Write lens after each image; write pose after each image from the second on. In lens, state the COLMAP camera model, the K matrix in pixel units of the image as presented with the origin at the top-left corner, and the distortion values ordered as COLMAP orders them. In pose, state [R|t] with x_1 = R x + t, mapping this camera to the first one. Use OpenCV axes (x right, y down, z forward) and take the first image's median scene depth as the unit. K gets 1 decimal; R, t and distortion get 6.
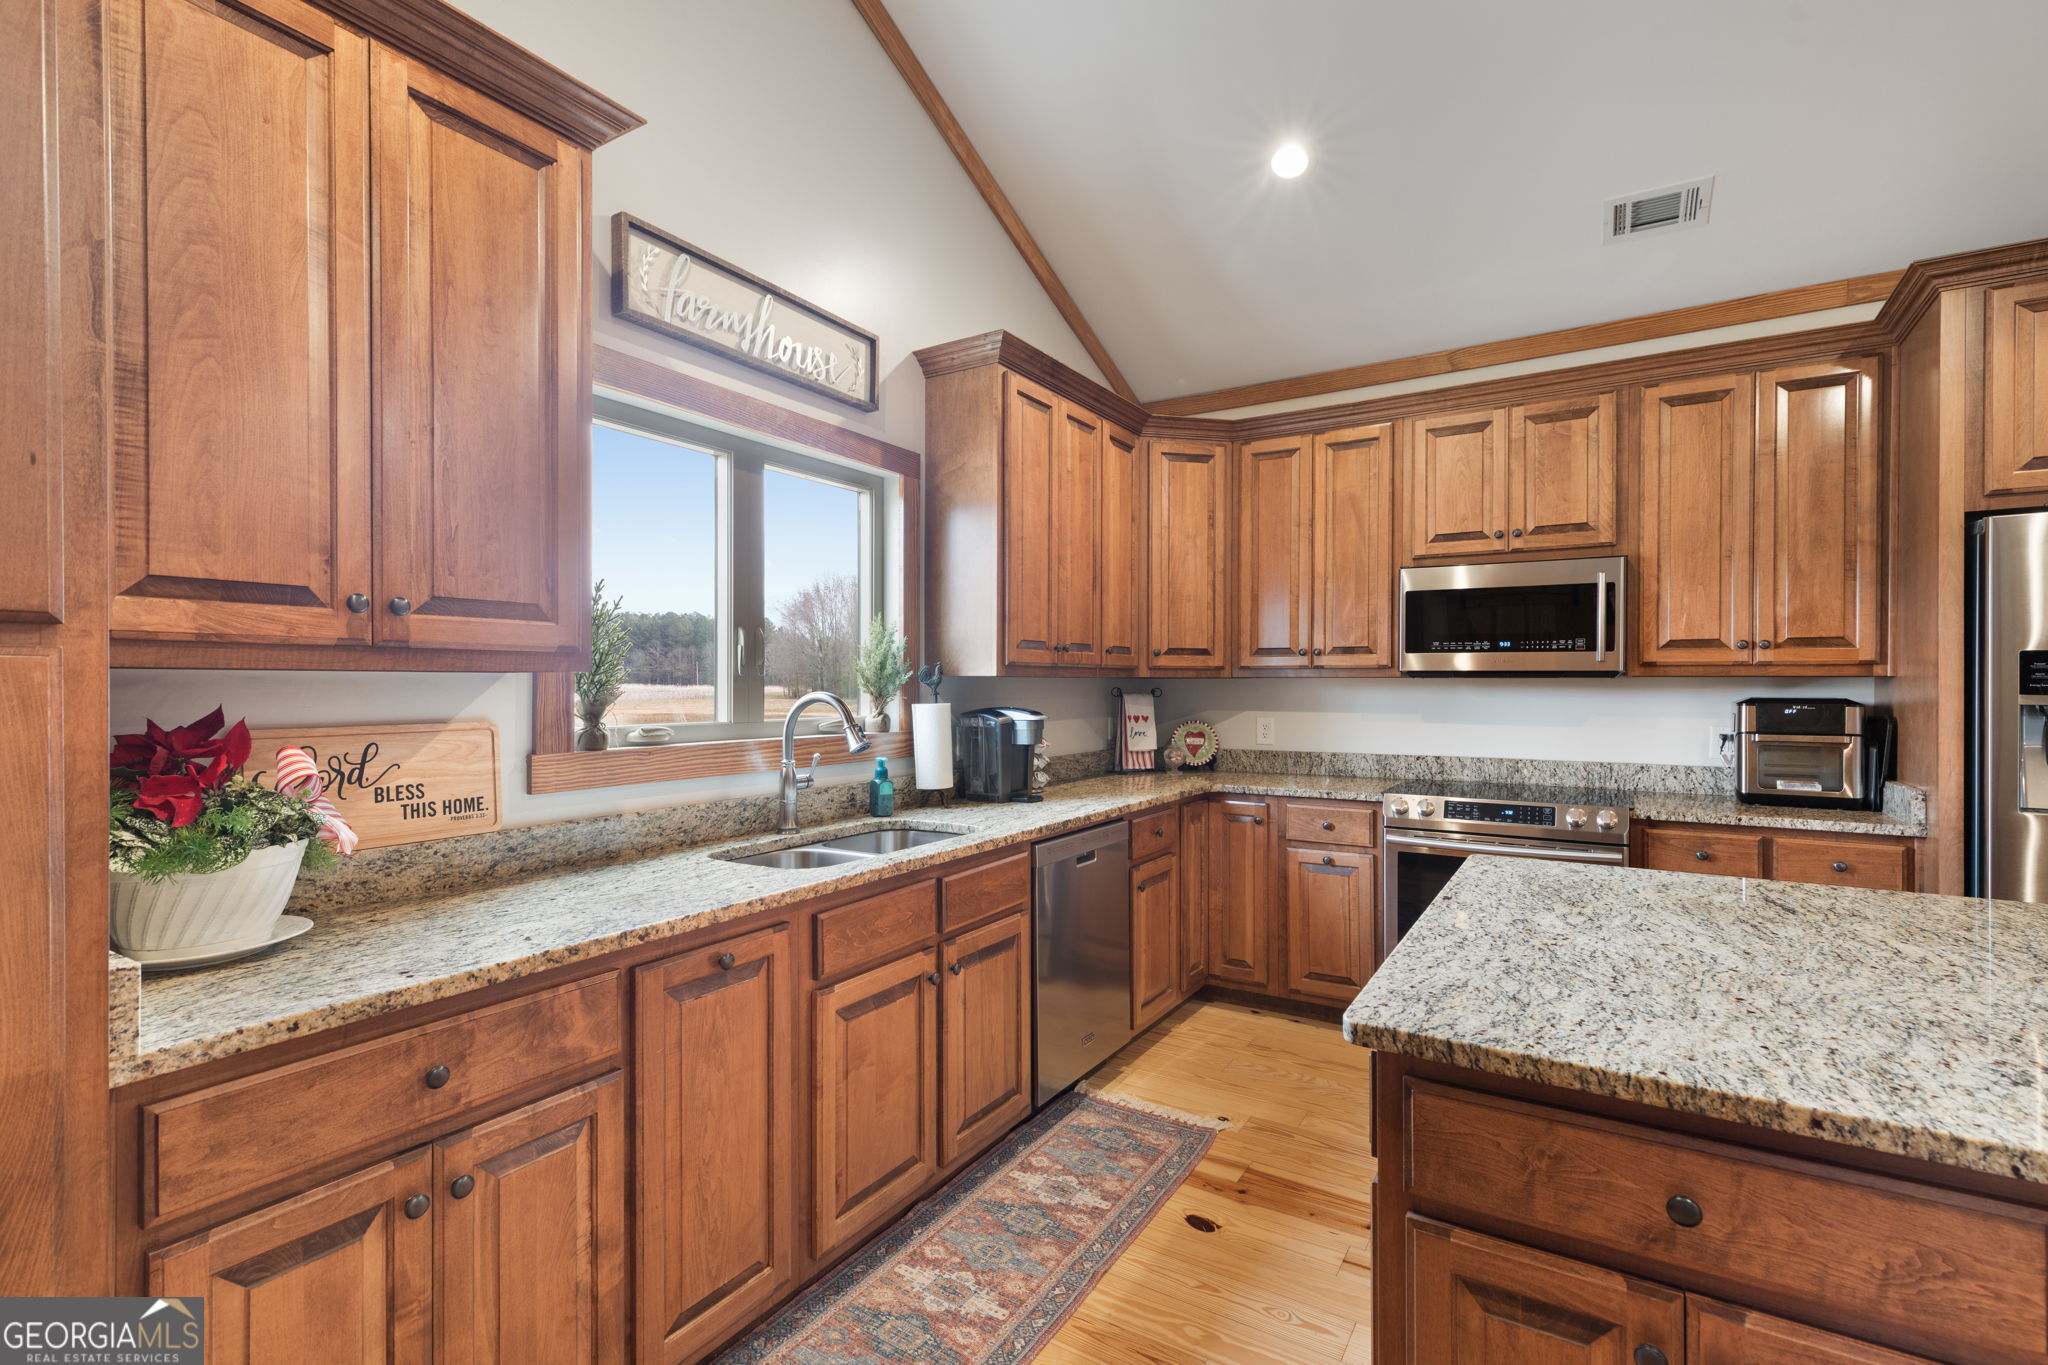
lens RADIAL K [[921.9, 0, 1033.2], [0, 921.9, 680.4], [0, 0, 1]] dist [0.003667, 0.000094]
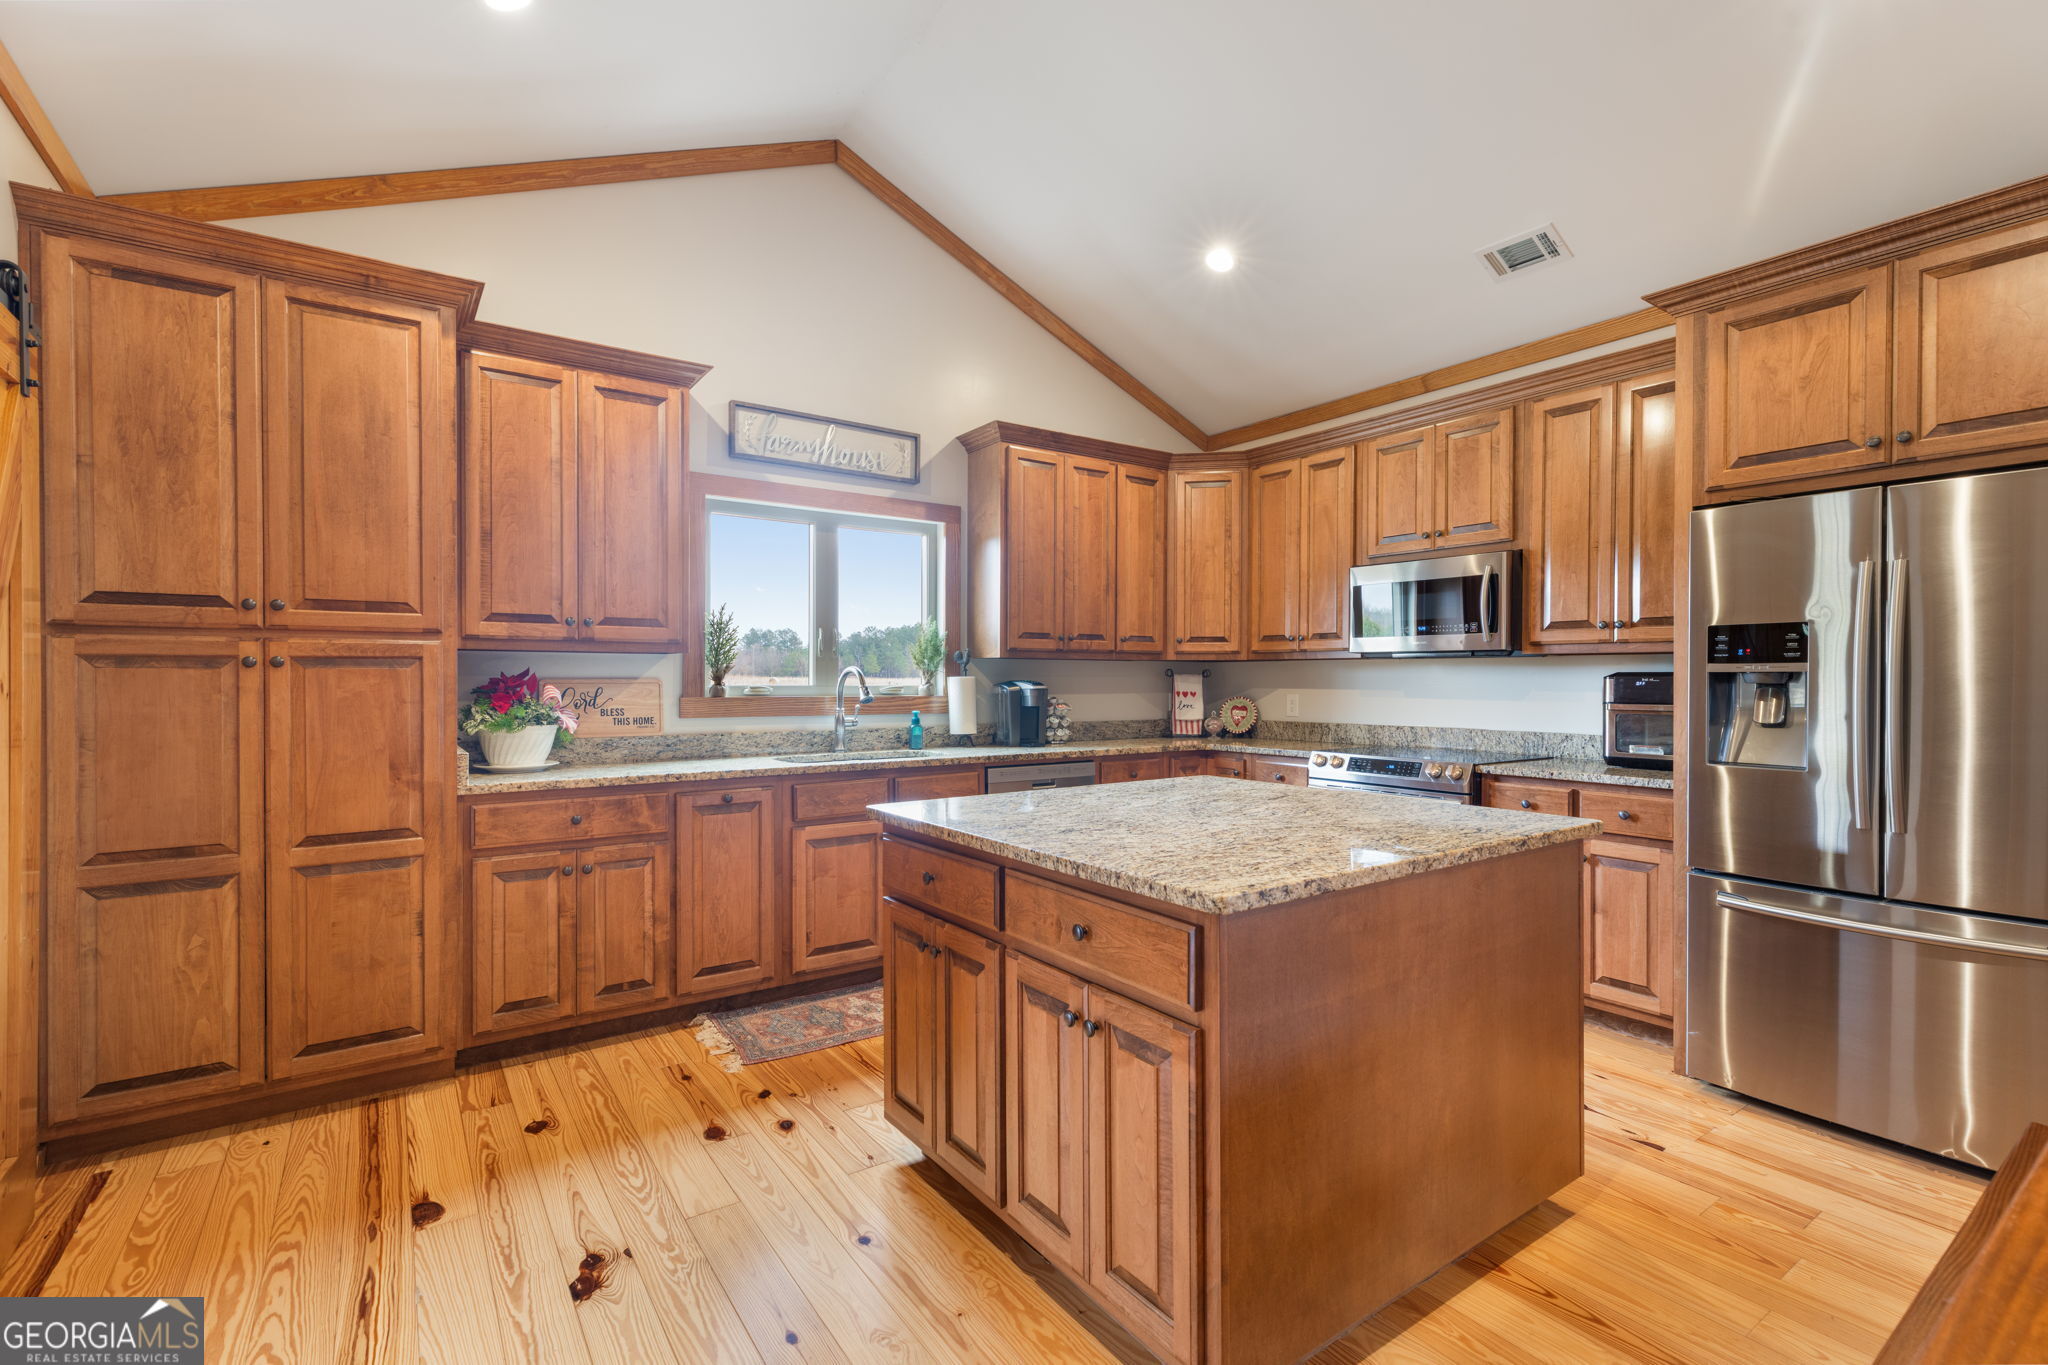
lens RADIAL K [[922.7, 0, 1050.4], [0, 922.7, 675.0], [0, 0, 1]] dist [-0.000897, 0.000065]
pose [[0.924474, -0.000654, -0.381244, 0.589770], [0.000246, 0.999999, -0.001119, 0.024416], [0.381244, 0.000941, 0.924474, -0.311163]]
